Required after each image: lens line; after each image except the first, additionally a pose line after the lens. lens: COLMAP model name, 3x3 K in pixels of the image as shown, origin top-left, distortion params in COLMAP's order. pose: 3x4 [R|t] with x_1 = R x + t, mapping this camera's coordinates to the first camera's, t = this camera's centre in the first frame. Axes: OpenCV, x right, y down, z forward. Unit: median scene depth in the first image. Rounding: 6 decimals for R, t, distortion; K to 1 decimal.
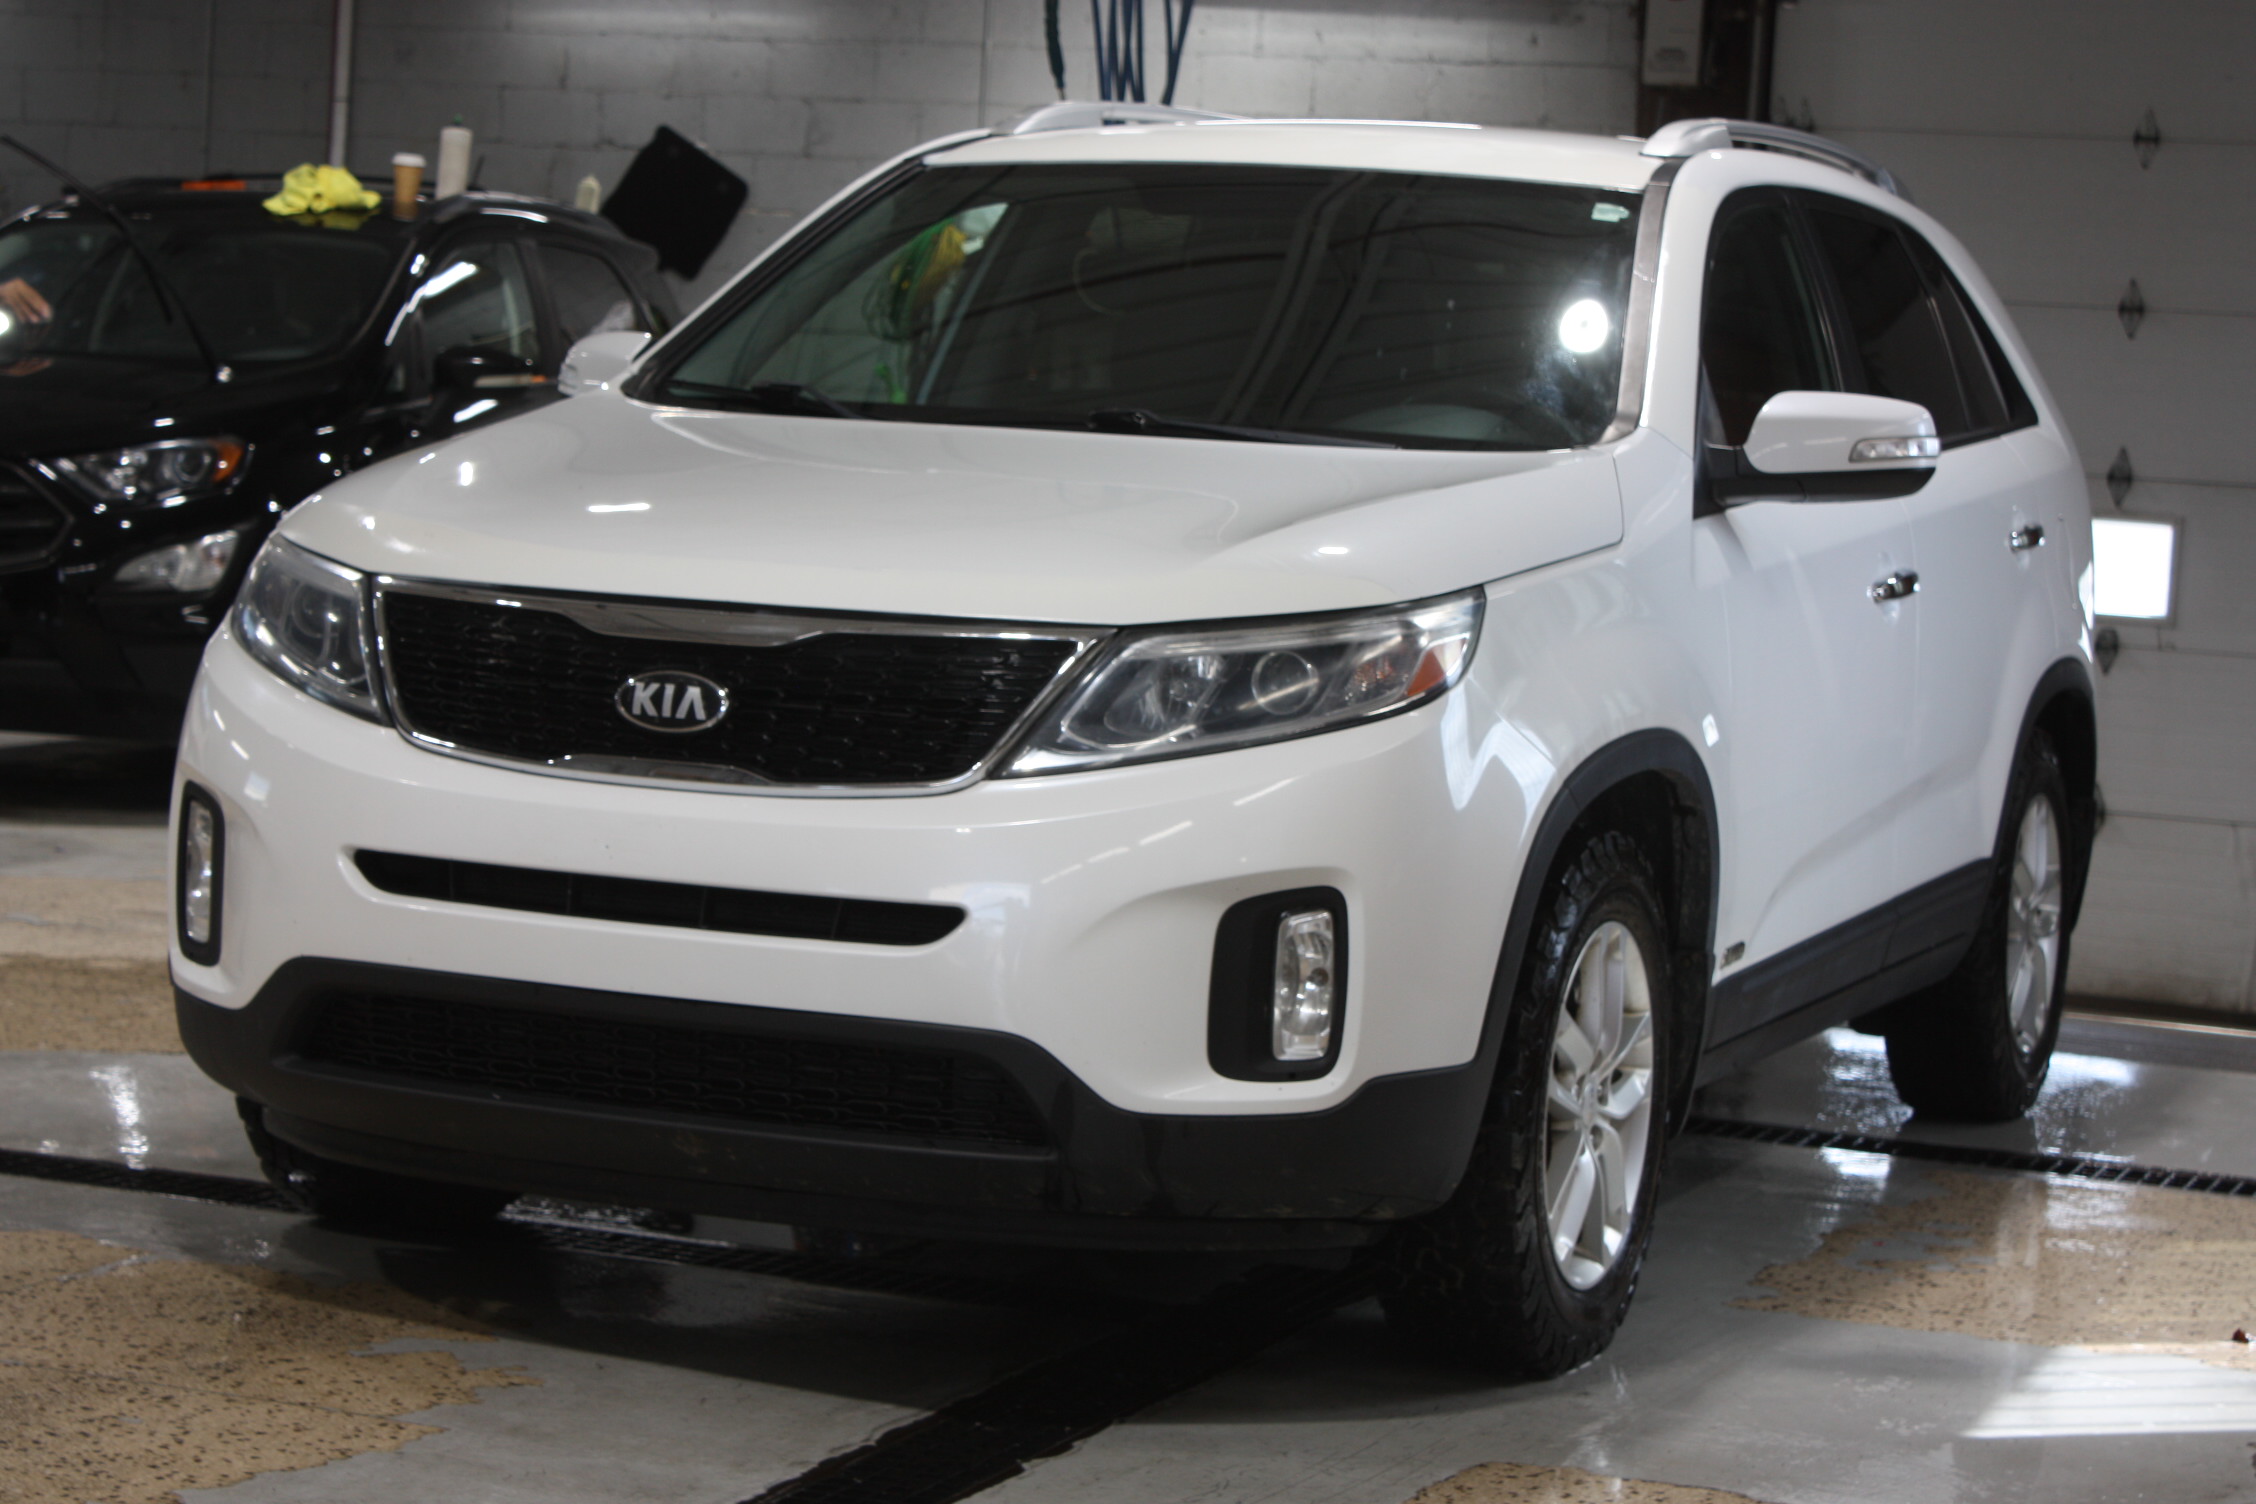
lens RADIAL K [[5067.5, 0, 1127.9], [0, 5067.5, 749.8], [0, 0, 1]] dist [-0.069257, 0.000000]
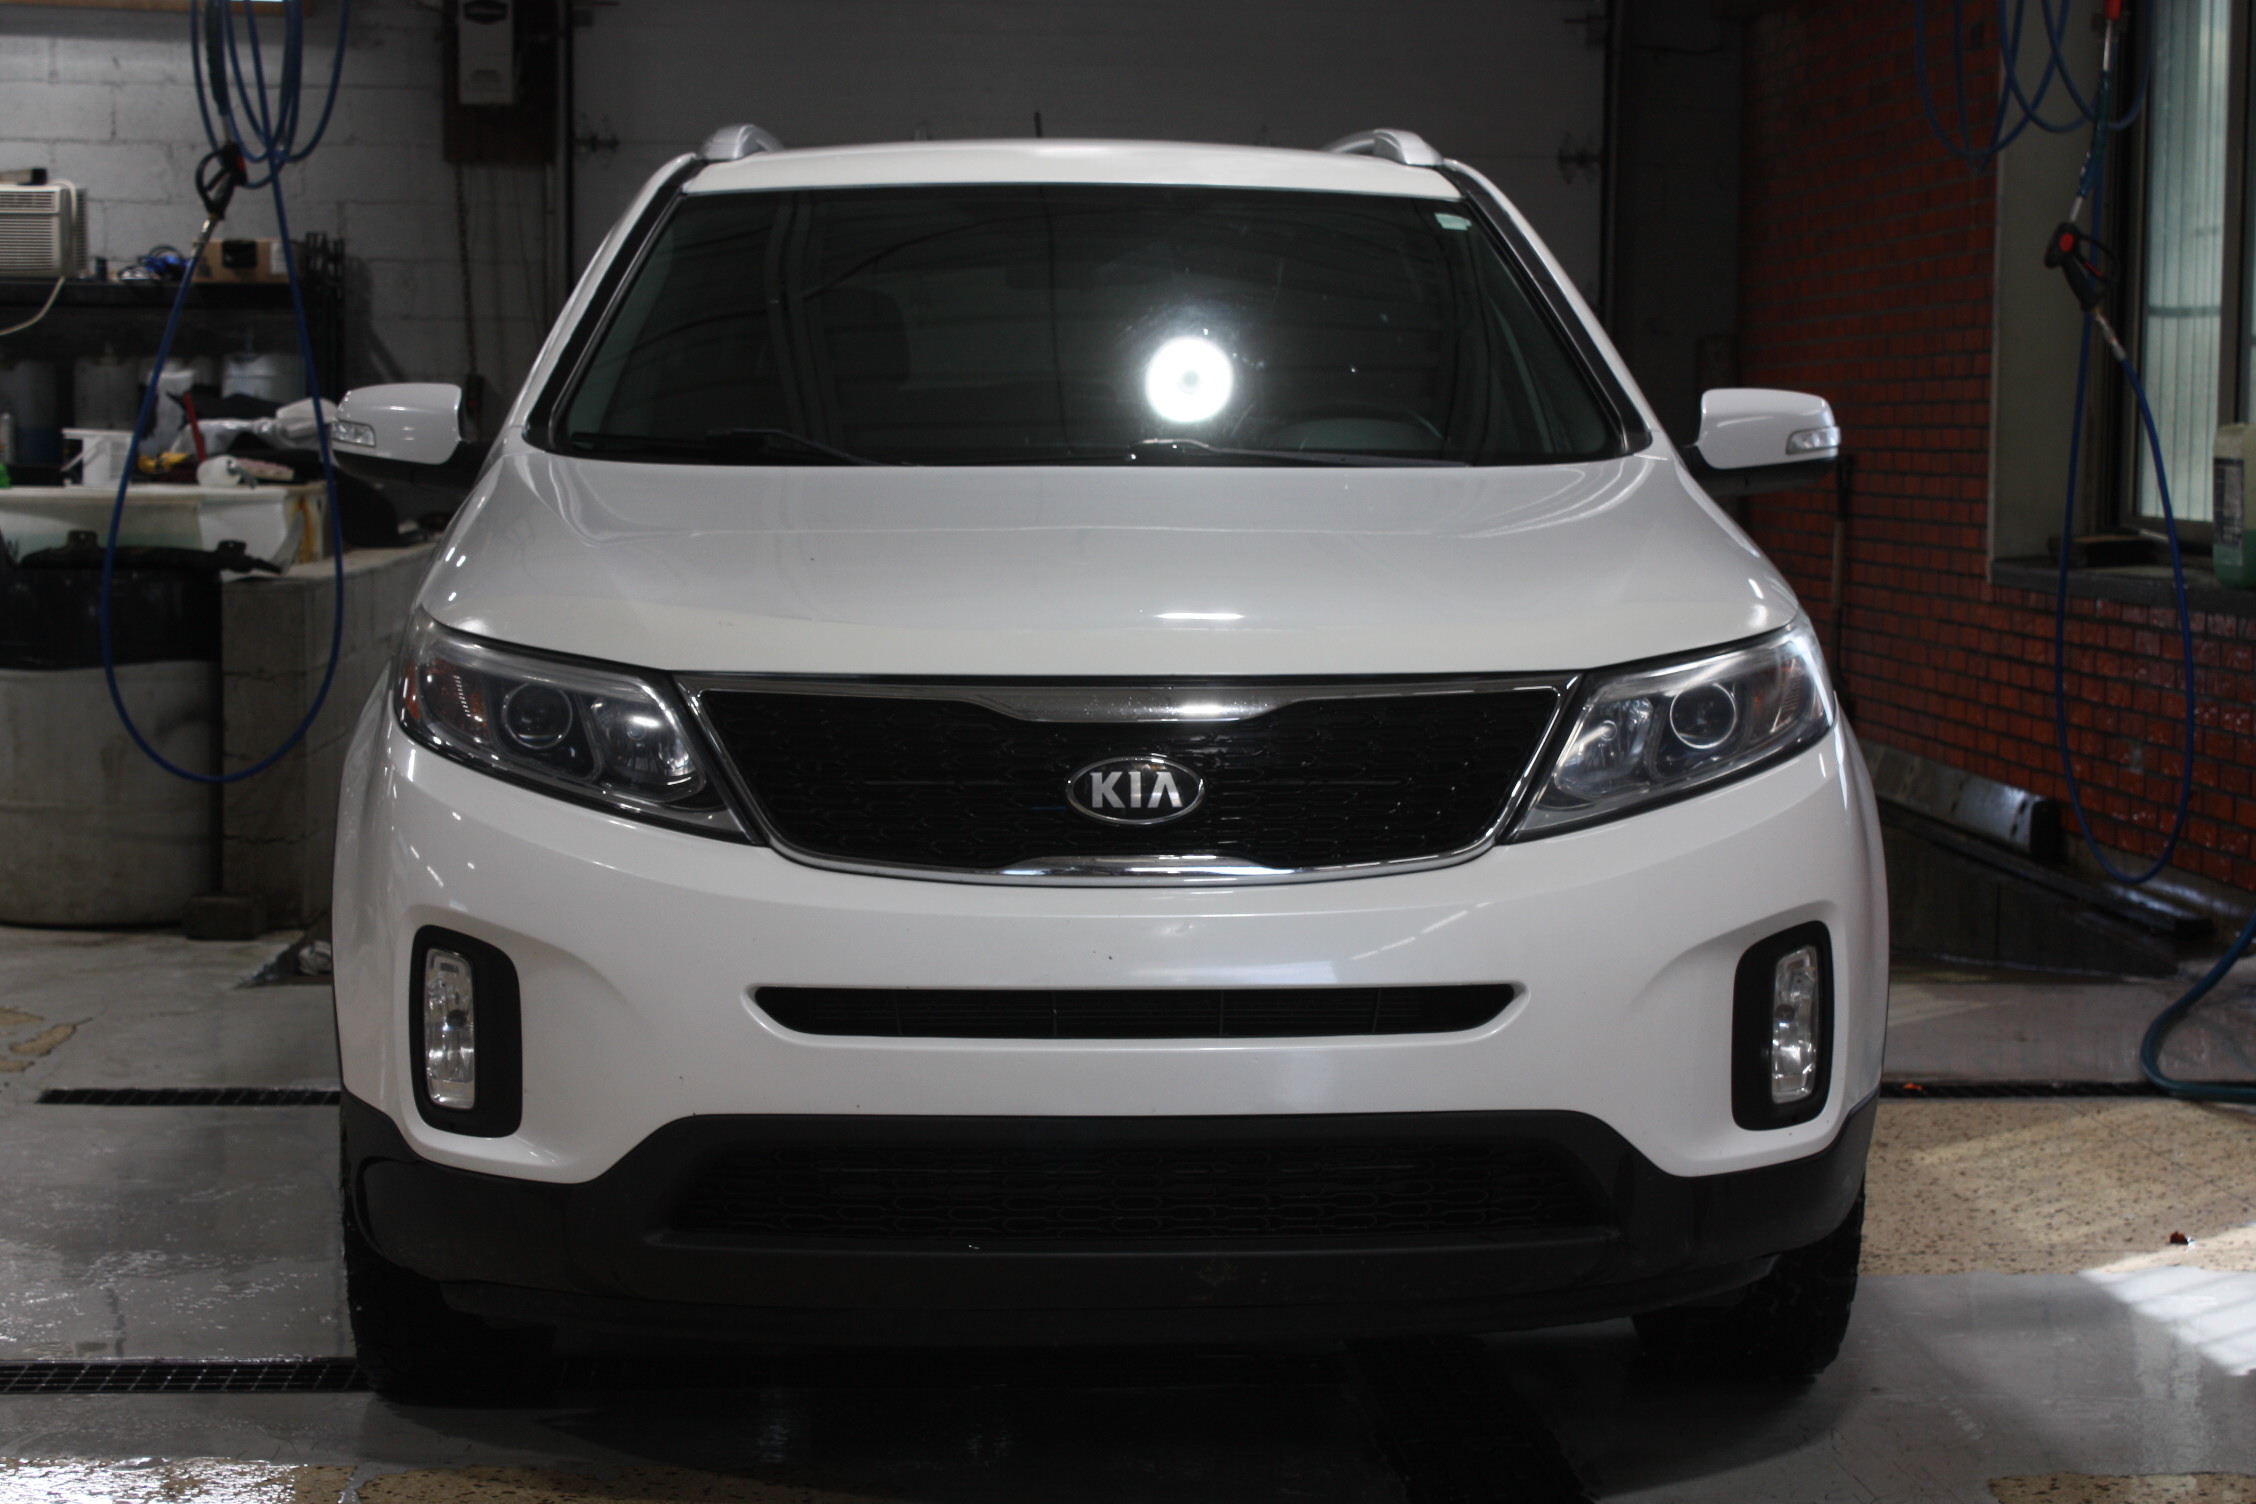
lens RADIAL K [[4195.1, 0, 1128.0], [0, 4195.1, 754.8], [0, 0, 1]] dist [0.002603, 0.000000]
pose [[0.891547, -0.082773, 0.445301, -0.413615], [0.072376, 0.996561, 0.040337, -0.044851], [-0.447109, -0.003733, 0.894472, 0.320571]]
